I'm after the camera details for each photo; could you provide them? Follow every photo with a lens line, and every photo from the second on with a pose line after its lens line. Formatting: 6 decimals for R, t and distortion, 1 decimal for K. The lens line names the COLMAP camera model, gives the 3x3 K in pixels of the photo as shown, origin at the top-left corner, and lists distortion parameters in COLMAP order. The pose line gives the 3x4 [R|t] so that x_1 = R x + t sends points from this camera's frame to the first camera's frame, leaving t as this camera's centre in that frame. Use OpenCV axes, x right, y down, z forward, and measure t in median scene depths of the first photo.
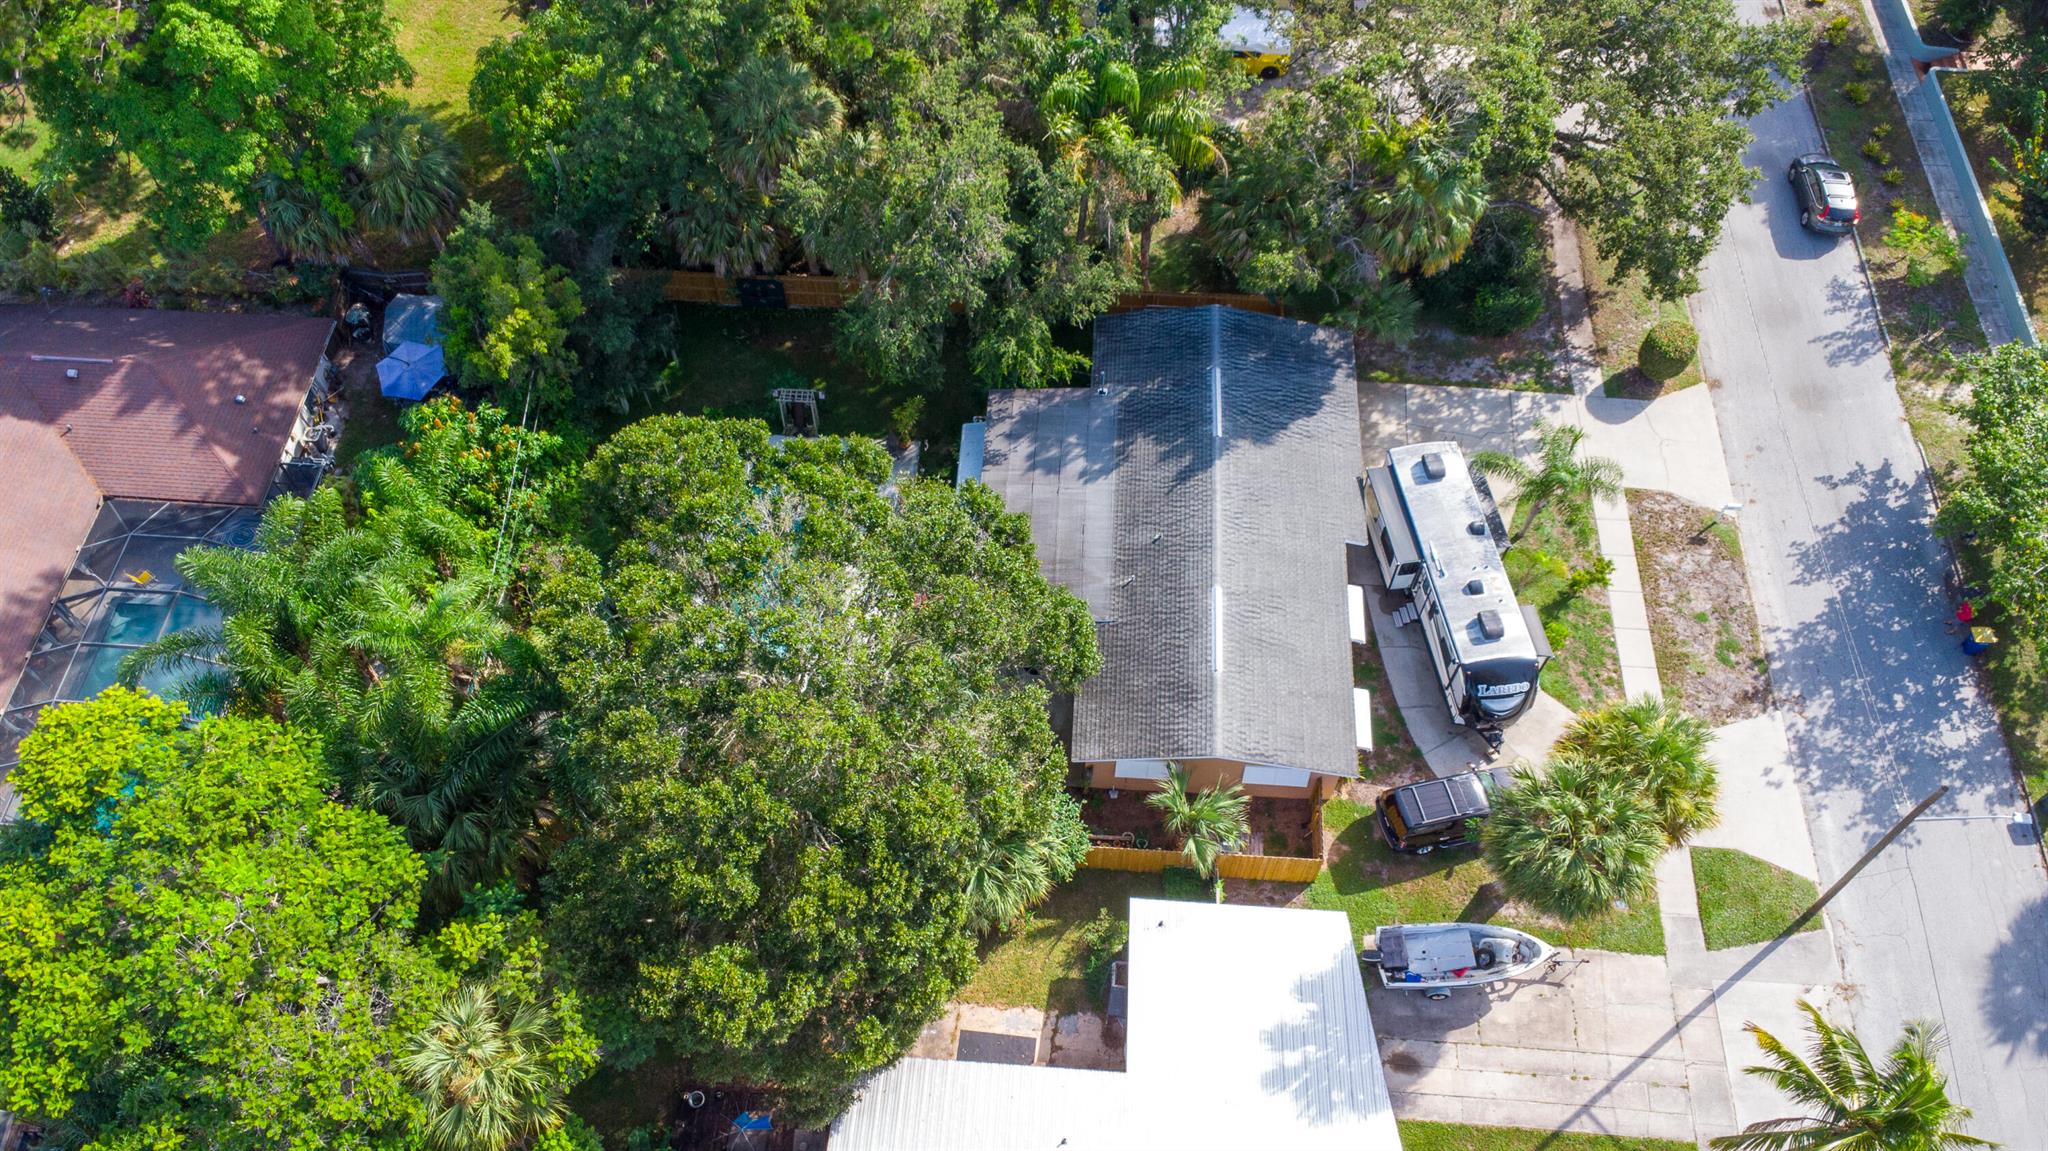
lens RADIAL K [[1490.2, 0, 1021.2], [0, 1490.2, 578.5], [0, 0, 1]] dist [0.028134, -0.035798]
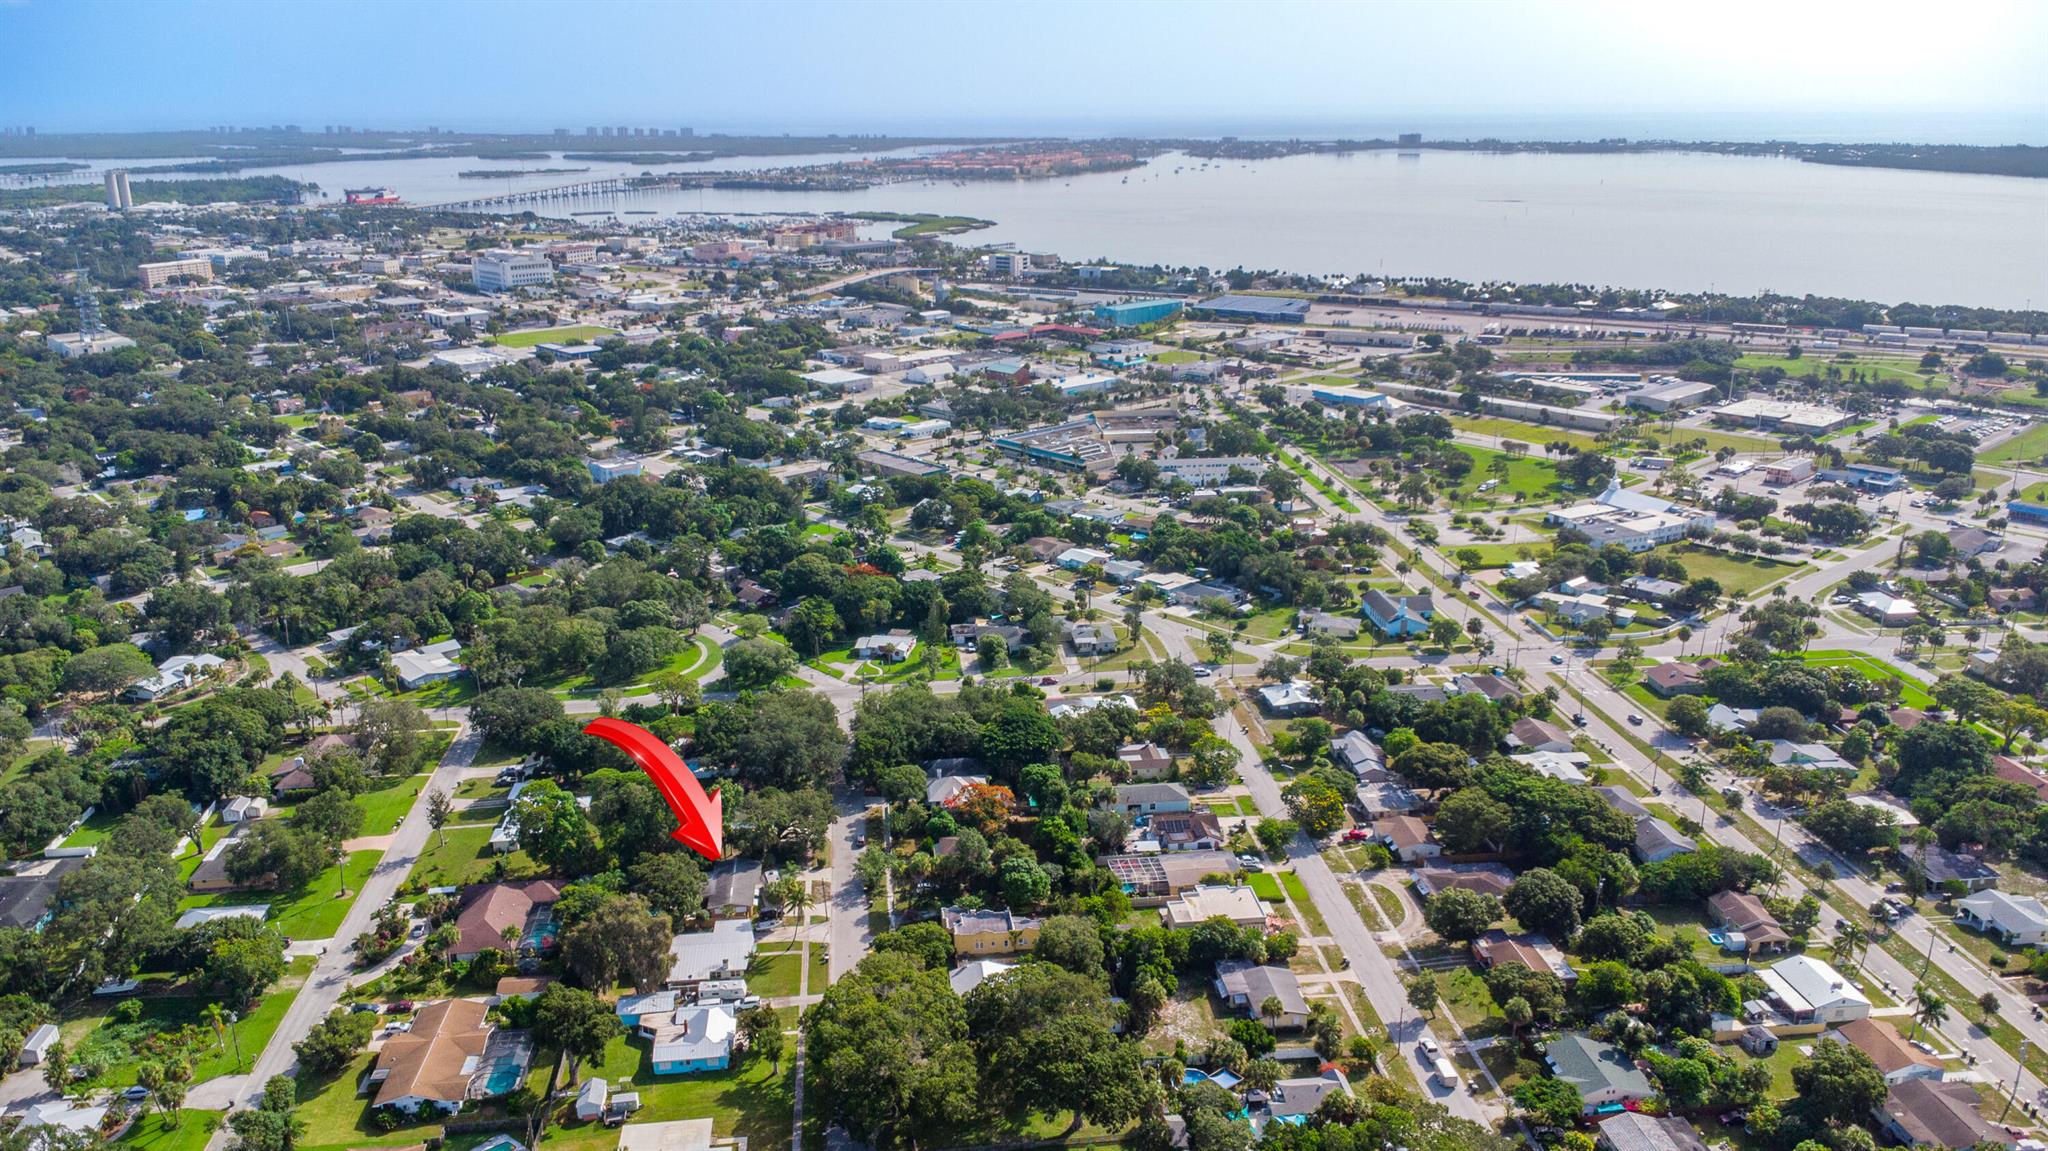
lens RADIAL K [[1490.2, 0, 1027.2], [0, 1490.2, 577.6], [0, 0, 1]] dist [0.028134, -0.035798]
pose [[0.982002, -0.060204, 0.179018, 0.285500], [0.161911, 0.756364, -0.633797, 2.933596], [-0.097246, 0.651374, 0.752499, -4.265214]]
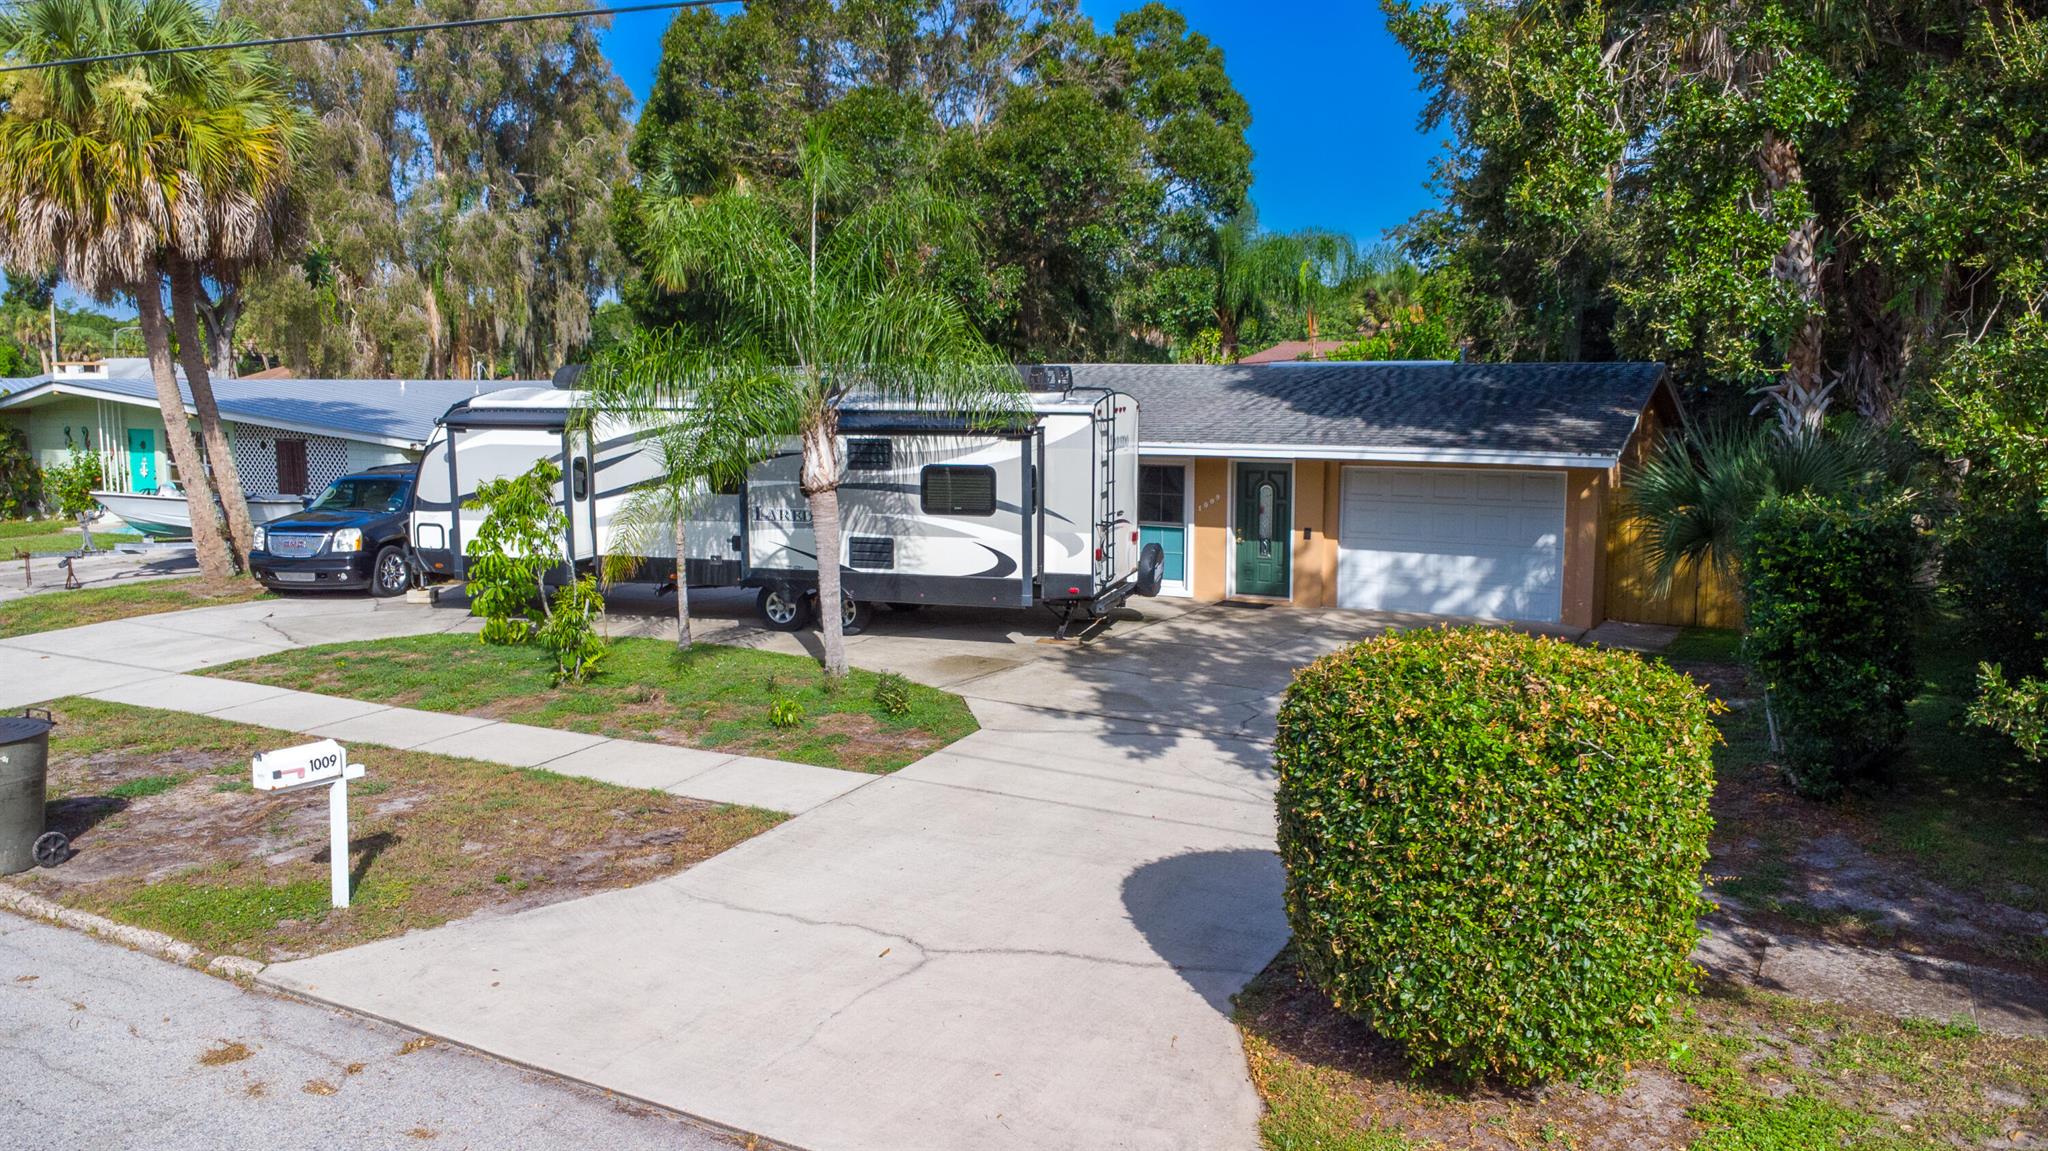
lens RADIAL K [[1490.2, 0, 1035.3], [0, 1490.2, 580.6], [0, 0, 1]] dist [0.028134, -0.035798]
pose [[-0.407235, 0.126386, -0.904537, 0.627668], [-0.770468, 0.484287, 0.414542, -0.209492], [0.490447, 0.865733, -0.099842, 1.092462]]
